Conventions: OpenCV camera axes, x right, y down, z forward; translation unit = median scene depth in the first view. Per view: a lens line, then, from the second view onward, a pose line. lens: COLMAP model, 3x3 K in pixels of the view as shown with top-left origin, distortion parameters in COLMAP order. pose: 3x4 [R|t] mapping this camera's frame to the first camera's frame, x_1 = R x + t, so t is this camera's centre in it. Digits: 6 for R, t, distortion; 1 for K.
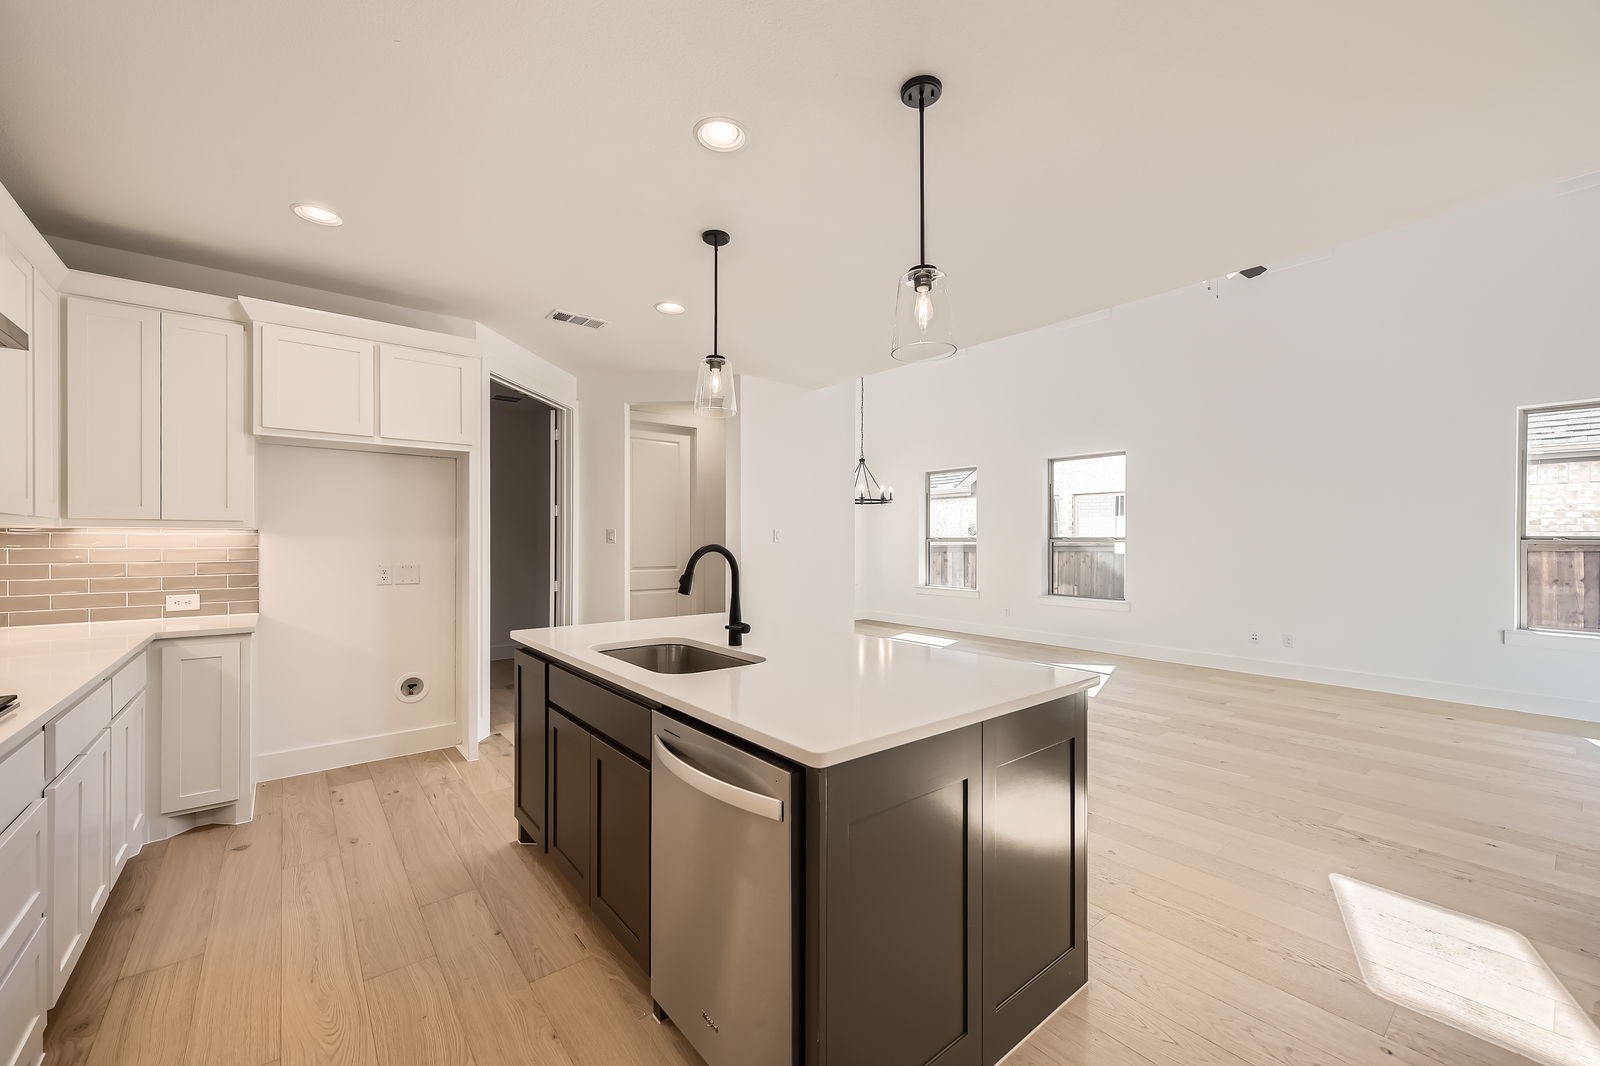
lens RADIAL K [[636.3, 0, 799.3], [0, 636.3, 543.3], [0, 0, 1]] dist [0.007908, -0.001298]
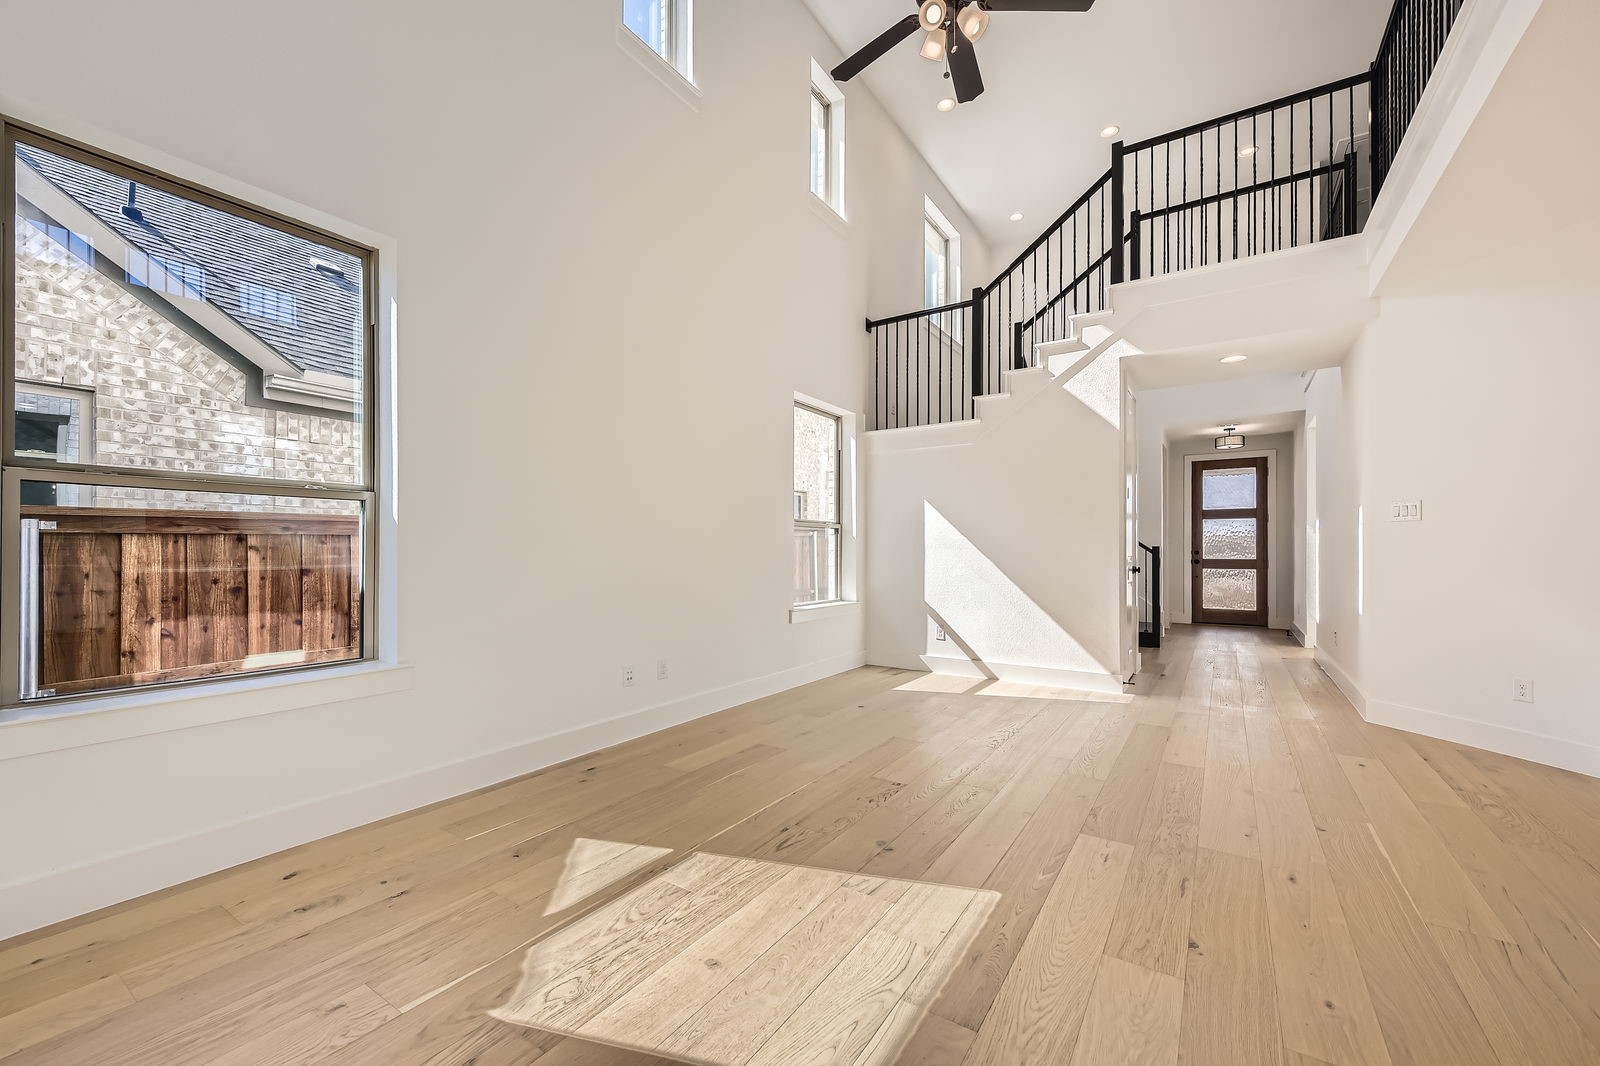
lens RADIAL K [[636.3, 0, 792.8], [0, 636.3, 544.8], [0, 0, 1]] dist [0.007908, -0.001298]
pose [[-0.296662, 0.004595, 0.954972, 0.117281], [0.001612, 0.999989, -0.004311, 0.031308], [-0.954981, 0.000260, -0.296666, 1.081256]]
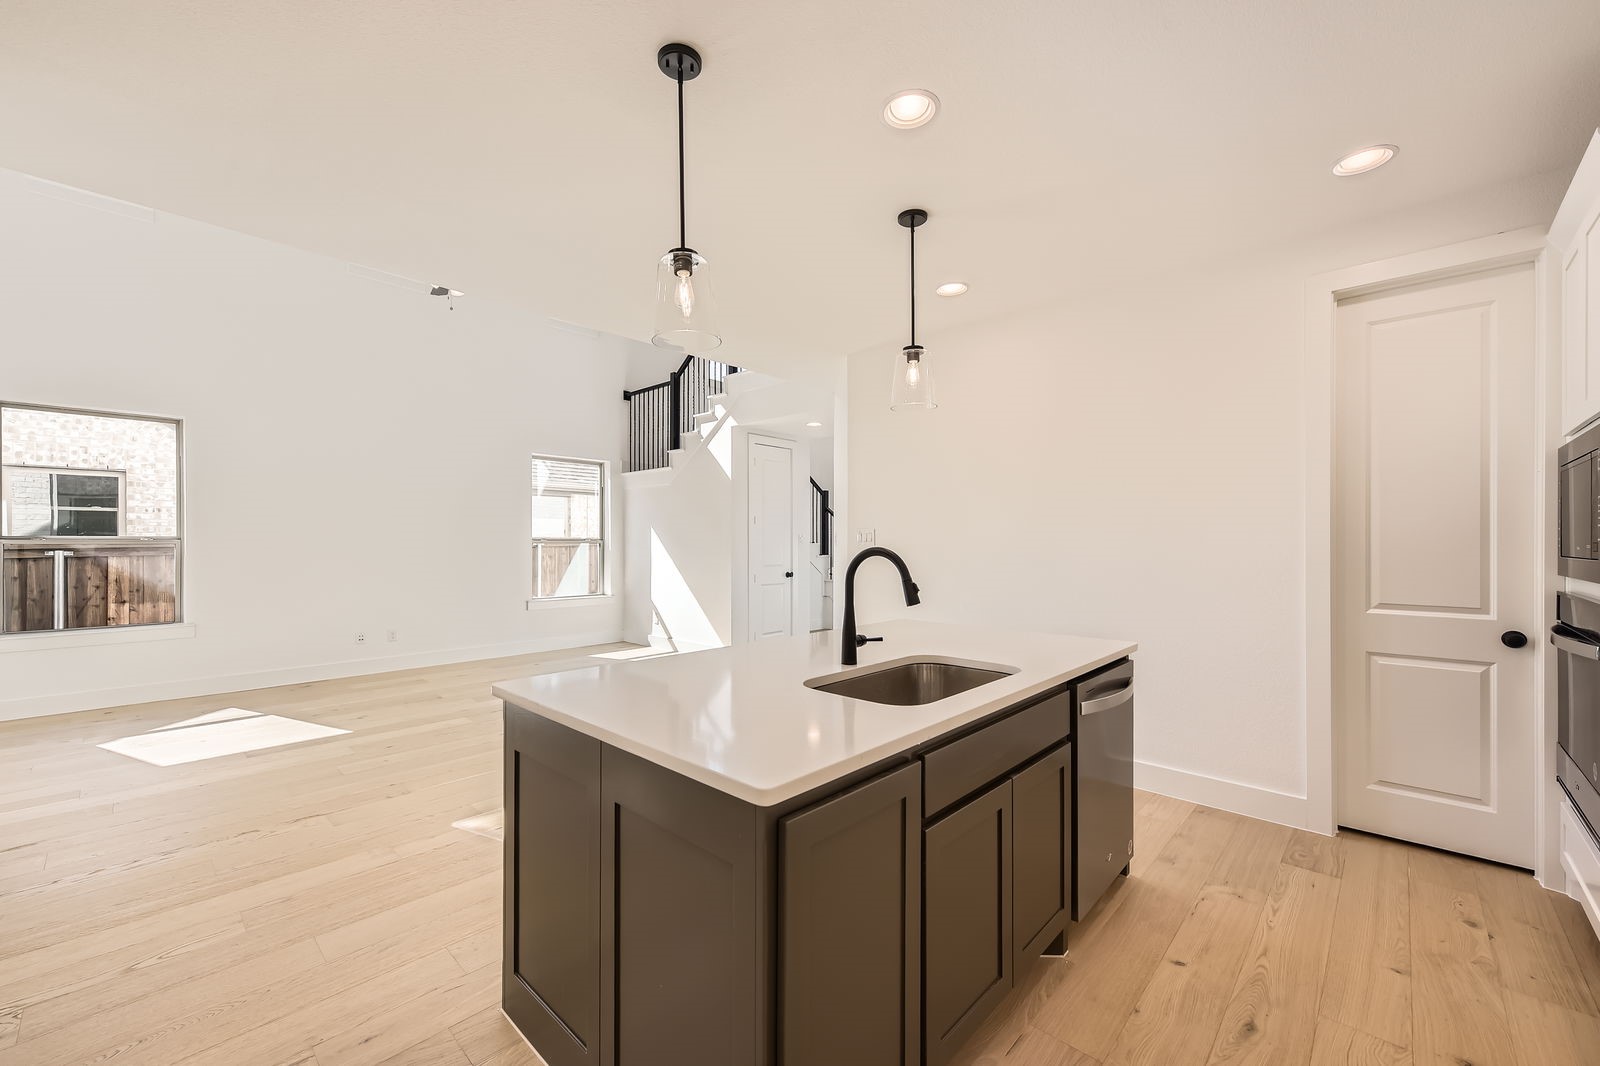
lens RADIAL K [[636.3, 0, 792.9], [0, 636.3, 541.8], [0, 0, 1]] dist [0.007908, -0.001298]
pose [[-0.130024, -0.001599, 0.991510, -0.385781], [0.003691, 0.999991, 0.002097, -0.004004], [-0.991504, 0.003932, -0.130017, 0.481741]]
